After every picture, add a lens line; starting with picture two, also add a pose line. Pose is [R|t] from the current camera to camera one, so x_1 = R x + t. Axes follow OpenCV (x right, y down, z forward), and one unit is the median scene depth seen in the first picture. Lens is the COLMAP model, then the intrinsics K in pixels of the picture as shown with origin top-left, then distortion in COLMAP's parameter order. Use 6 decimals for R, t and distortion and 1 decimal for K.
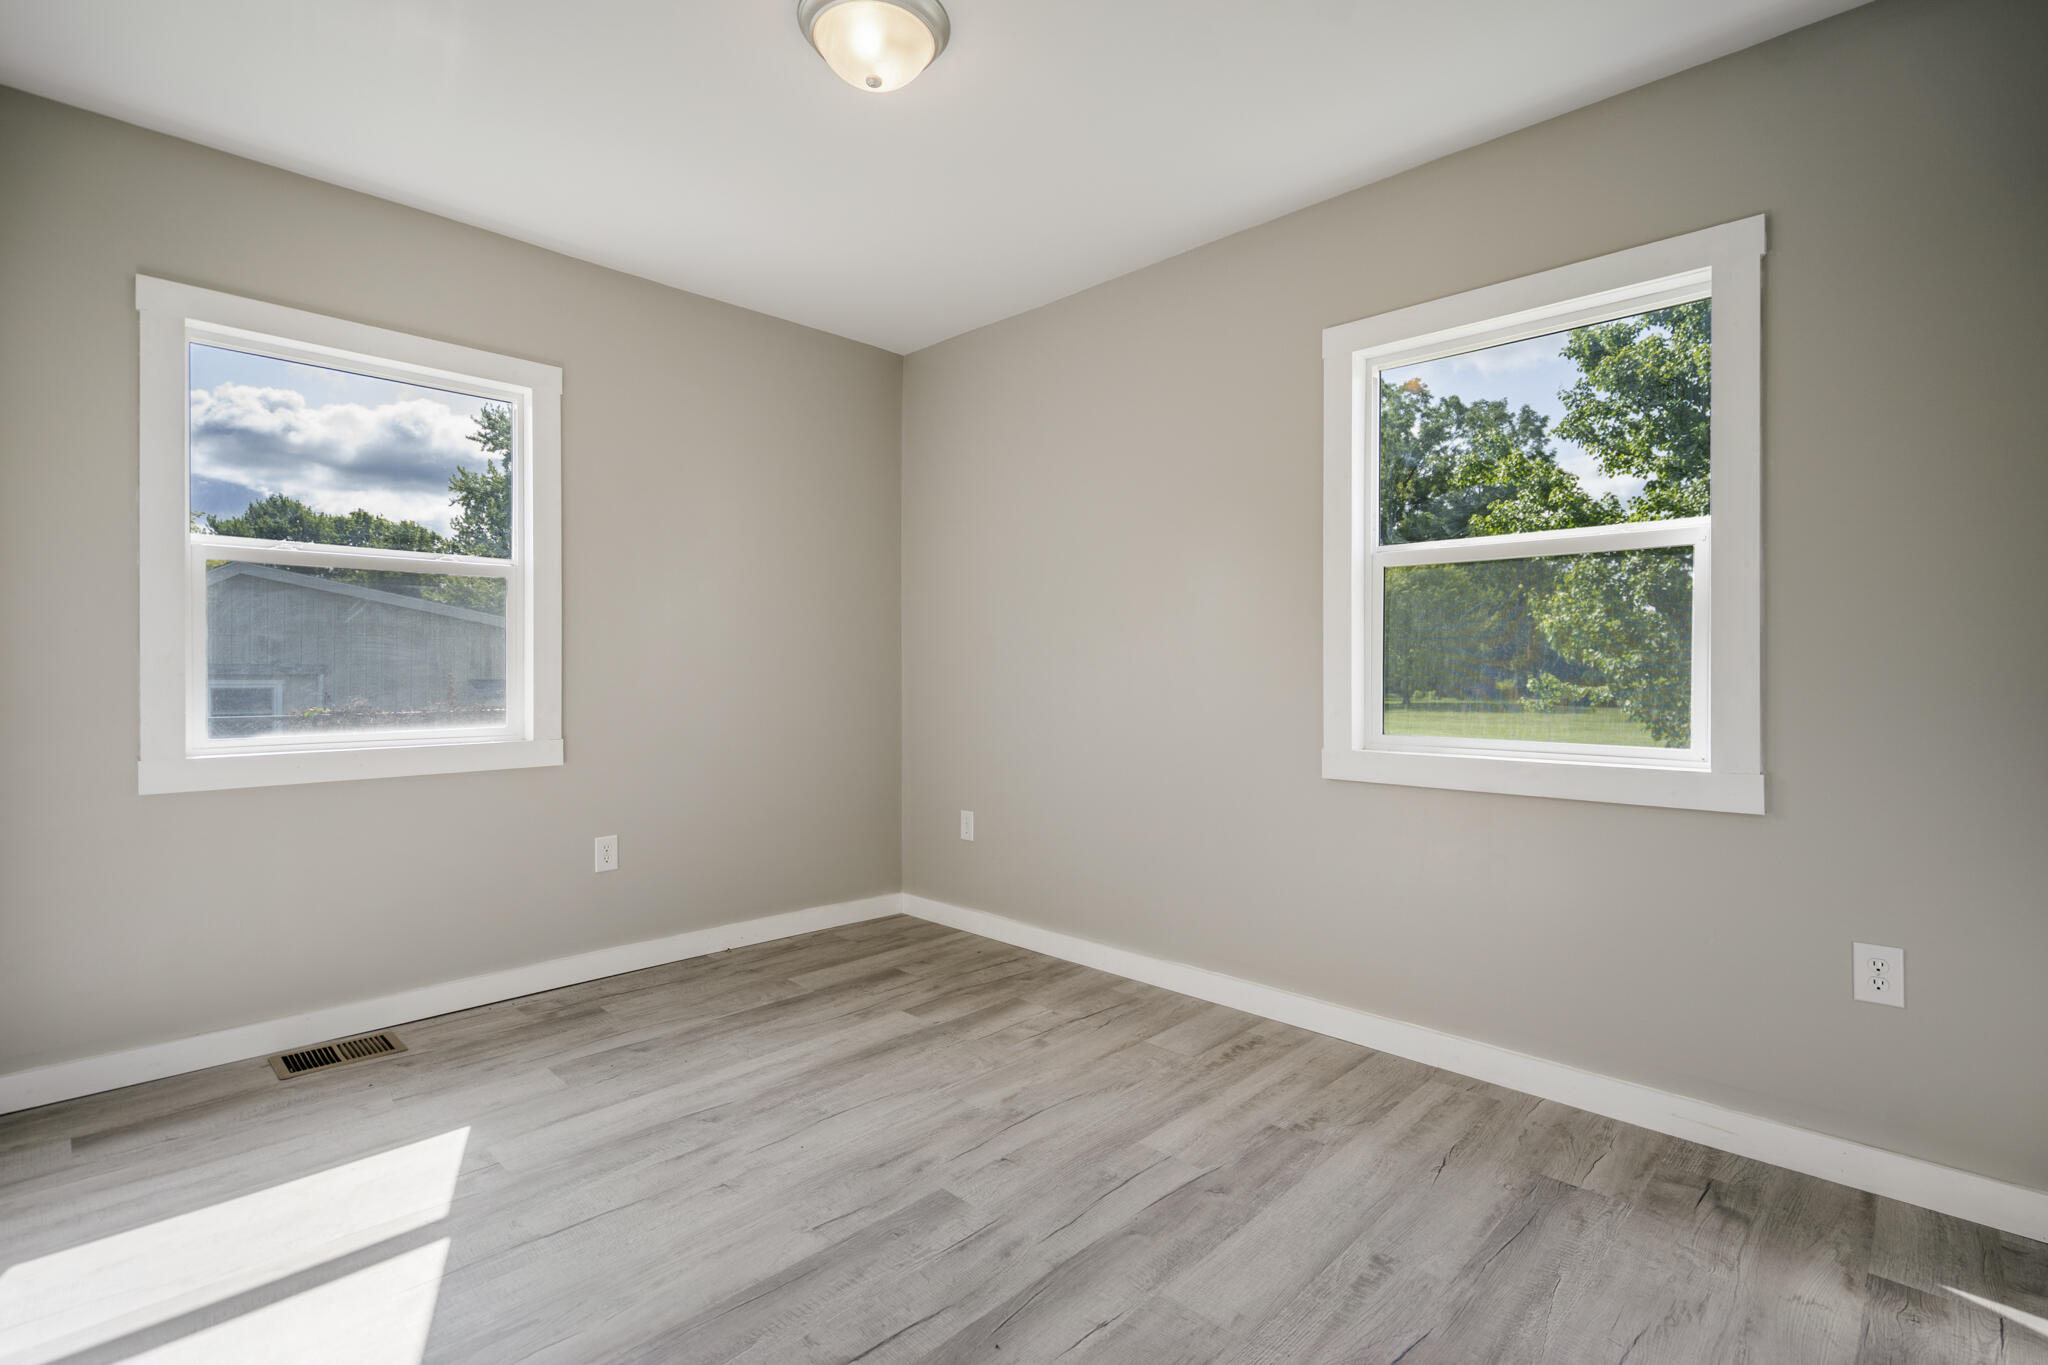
lens RADIAL K [[954.0, 0, 1025.1], [0, 954.0, 681.9], [0, 0, 1]] dist [0.000044, 0.000403]
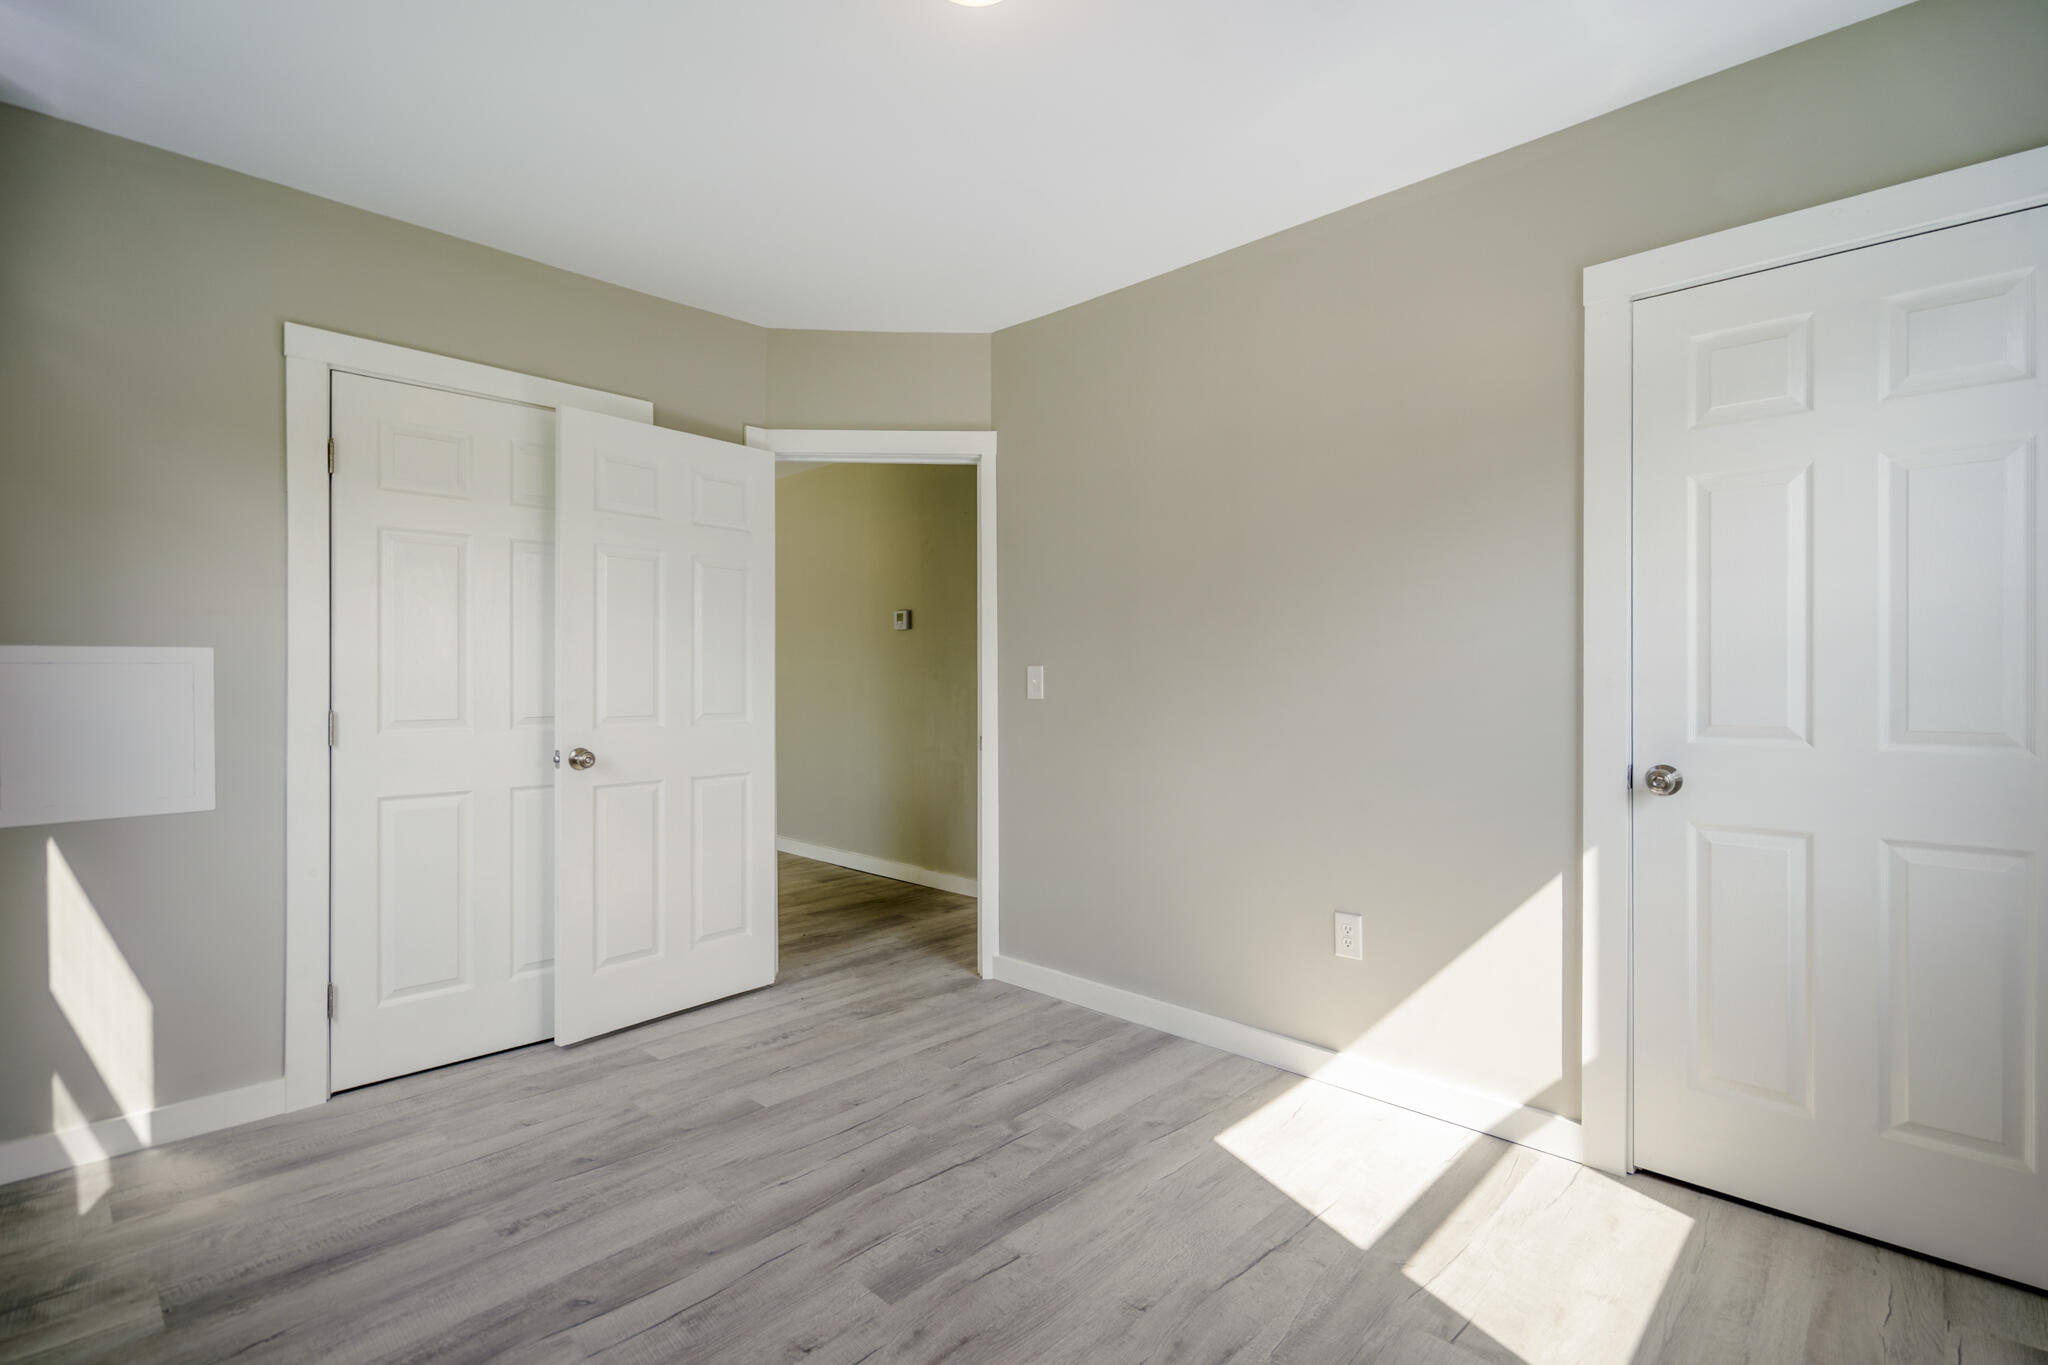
lens RADIAL K [[954.0, 0, 1024.2], [0, 954.0, 675.0], [0, 0, 1]] dist [0.000044, 0.000403]
pose [[-0.999992, 0.002438, -0.003194, -0.227134], [0.002412, 0.999964, 0.008128, -0.061561], [0.003214, 0.008120, -0.999962, 2.040212]]
